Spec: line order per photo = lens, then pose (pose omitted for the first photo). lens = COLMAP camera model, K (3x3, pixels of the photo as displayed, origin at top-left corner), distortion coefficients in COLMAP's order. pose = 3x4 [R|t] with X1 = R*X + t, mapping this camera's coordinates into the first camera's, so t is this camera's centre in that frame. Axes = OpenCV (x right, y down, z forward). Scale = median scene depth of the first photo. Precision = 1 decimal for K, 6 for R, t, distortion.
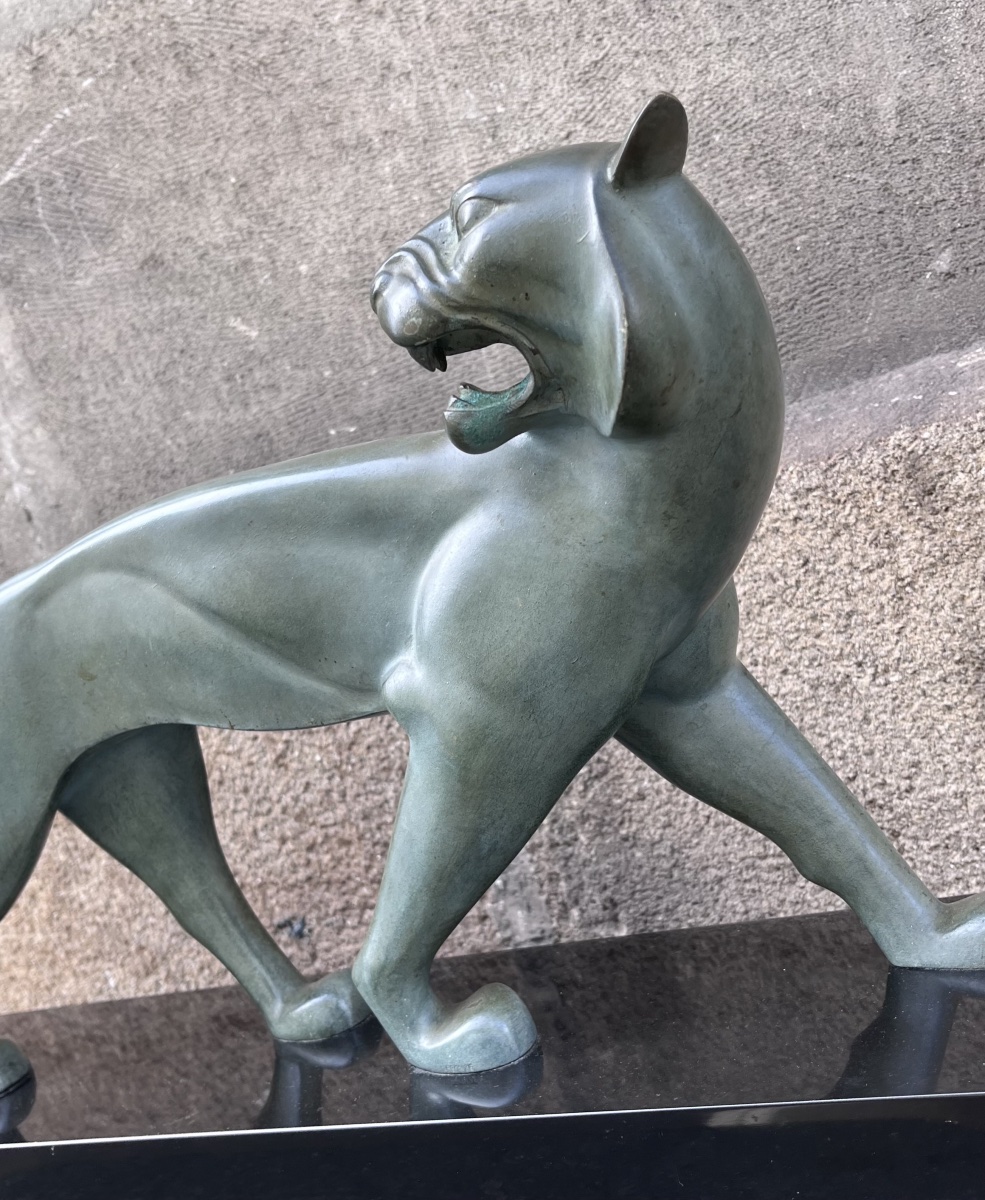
lens RADIAL K [[1299.2, 0, 486.1], [0, 1299.2, 657.9], [0, 0, 1]] dist [0.045267, -0.066629]
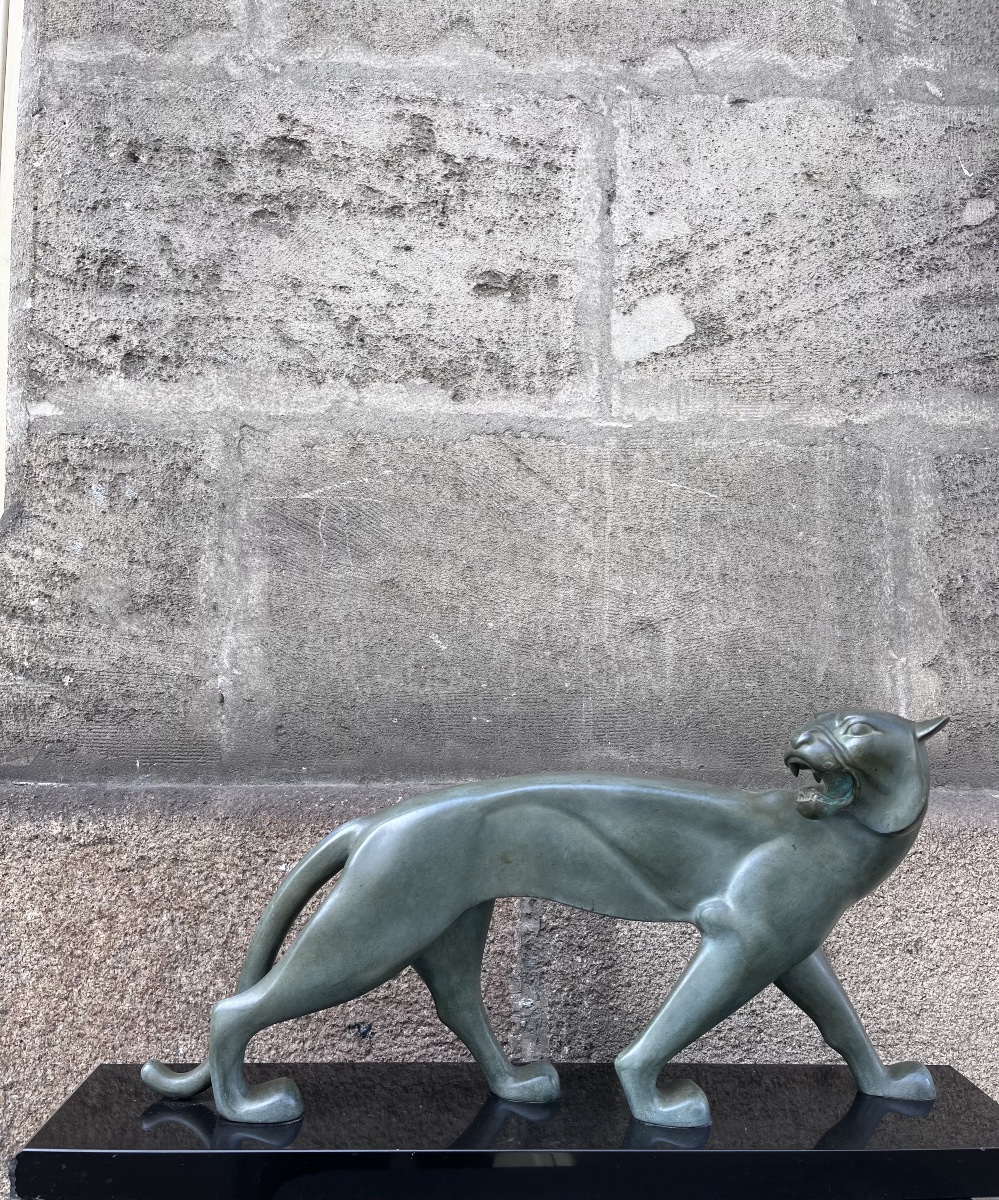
lens RADIAL K [[1039.3, 0, 491.1], [0, 1039.3, 621.7], [0, 0, 1]] dist [0.050616, -0.066666]
pose [[0.849928, 0.326922, 0.413212, -0.737929], [-0.222840, 0.933676, -0.280344, 0.082553], [-0.477457, 0.146192, 0.866408, -0.185719]]
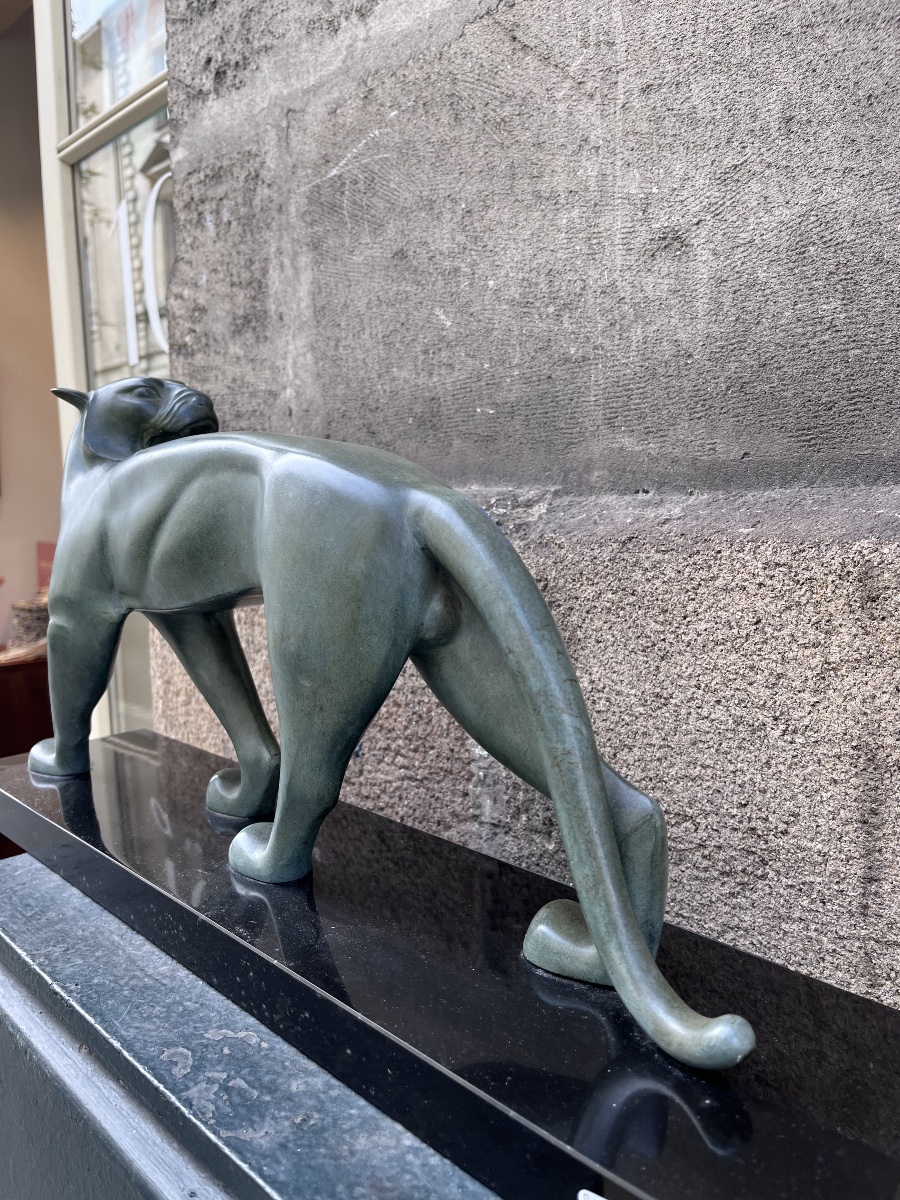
lens RADIAL K [[911.8, 0, 450.6], [0, 911.8, 605.1], [0, 0, 1]] dist [0.044585, -0.068016]
pose [[0.909017, 0.312380, -0.275874, 0.187417], [-0.293759, 0.949810, 0.107549, -0.082467], [0.295624, -0.016723, 0.955158, 0.108682]]
